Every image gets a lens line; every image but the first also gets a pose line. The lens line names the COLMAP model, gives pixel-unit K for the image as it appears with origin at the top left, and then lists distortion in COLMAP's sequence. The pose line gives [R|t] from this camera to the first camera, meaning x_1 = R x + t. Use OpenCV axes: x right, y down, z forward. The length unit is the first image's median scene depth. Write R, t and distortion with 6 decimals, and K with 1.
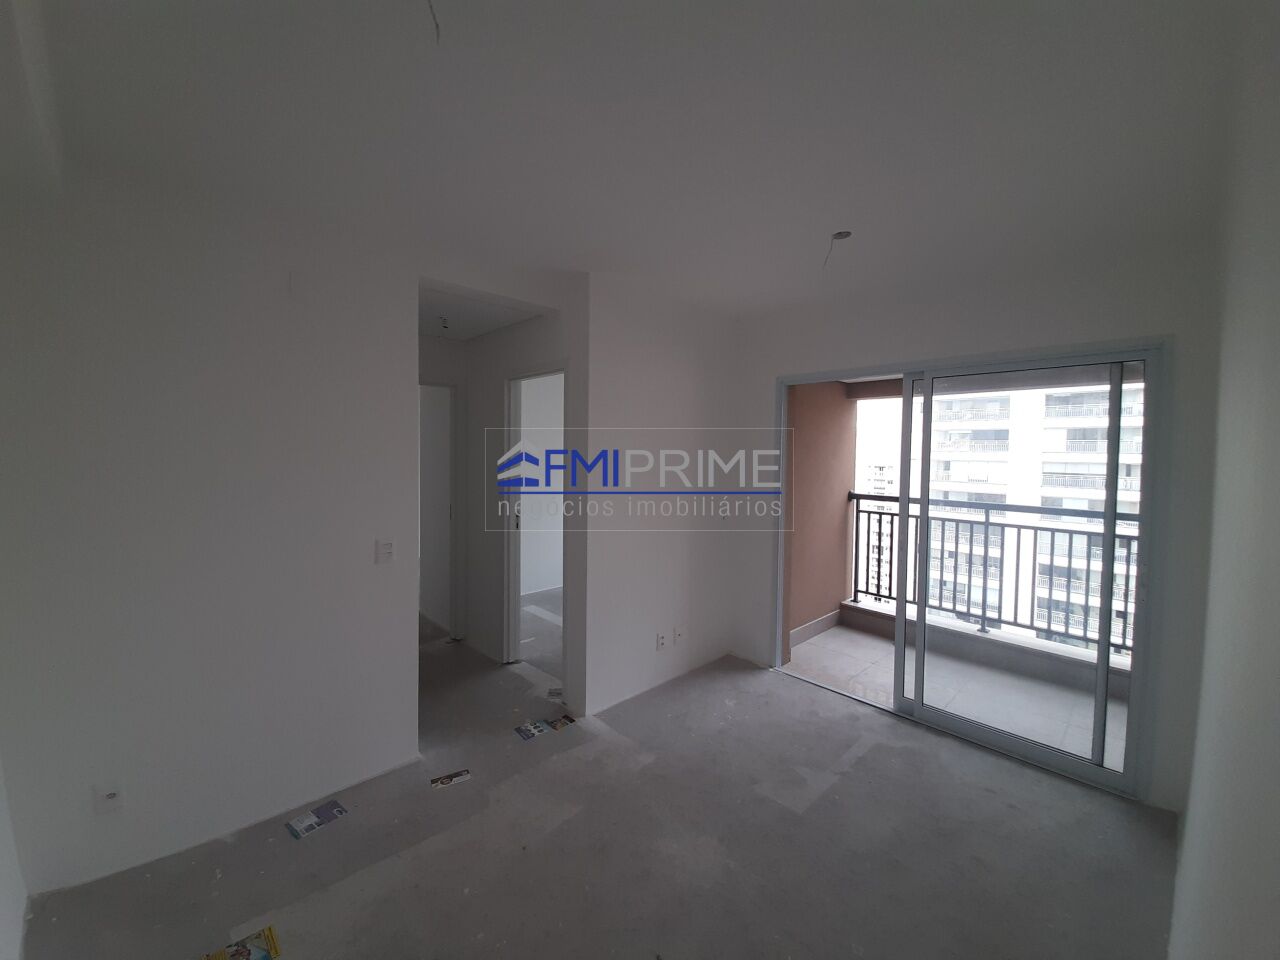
lens RADIAL K [[499.6, 0, 612.2], [0, 499.6, 469.5], [0, 0, 1]] dist [-0.004550, -0.004009]
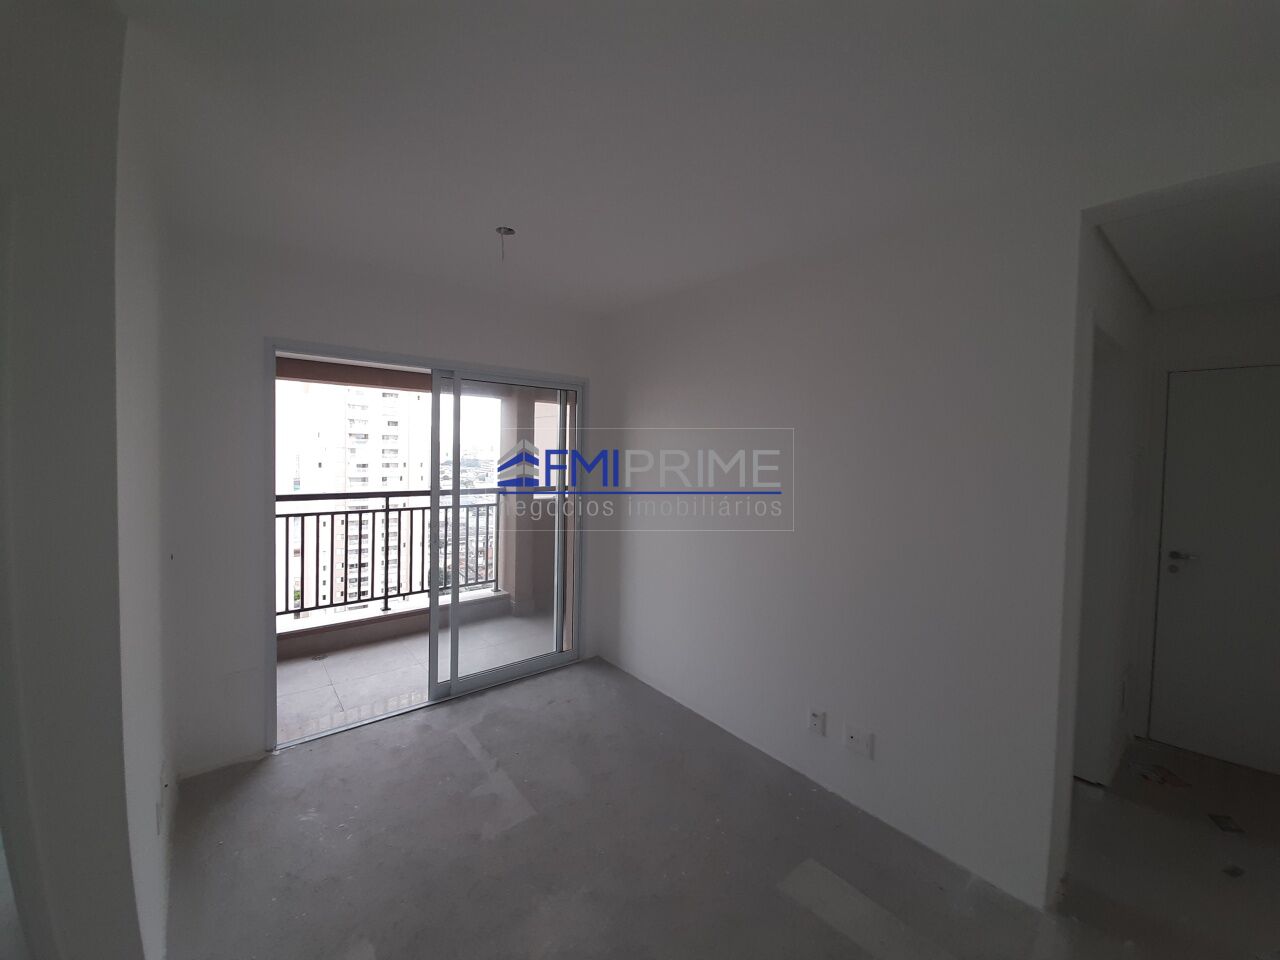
lens RADIAL K [[499.6, 0, 643.4], [0, 499.6, 459.9], [0, 0, 1]] dist [-0.004550, -0.004009]
pose [[0.028492, -0.026543, 0.999242, -0.426126], [0.021090, 0.999441, 0.025947, -0.024082], [-0.999372, 0.020335, 0.029036, 0.539164]]
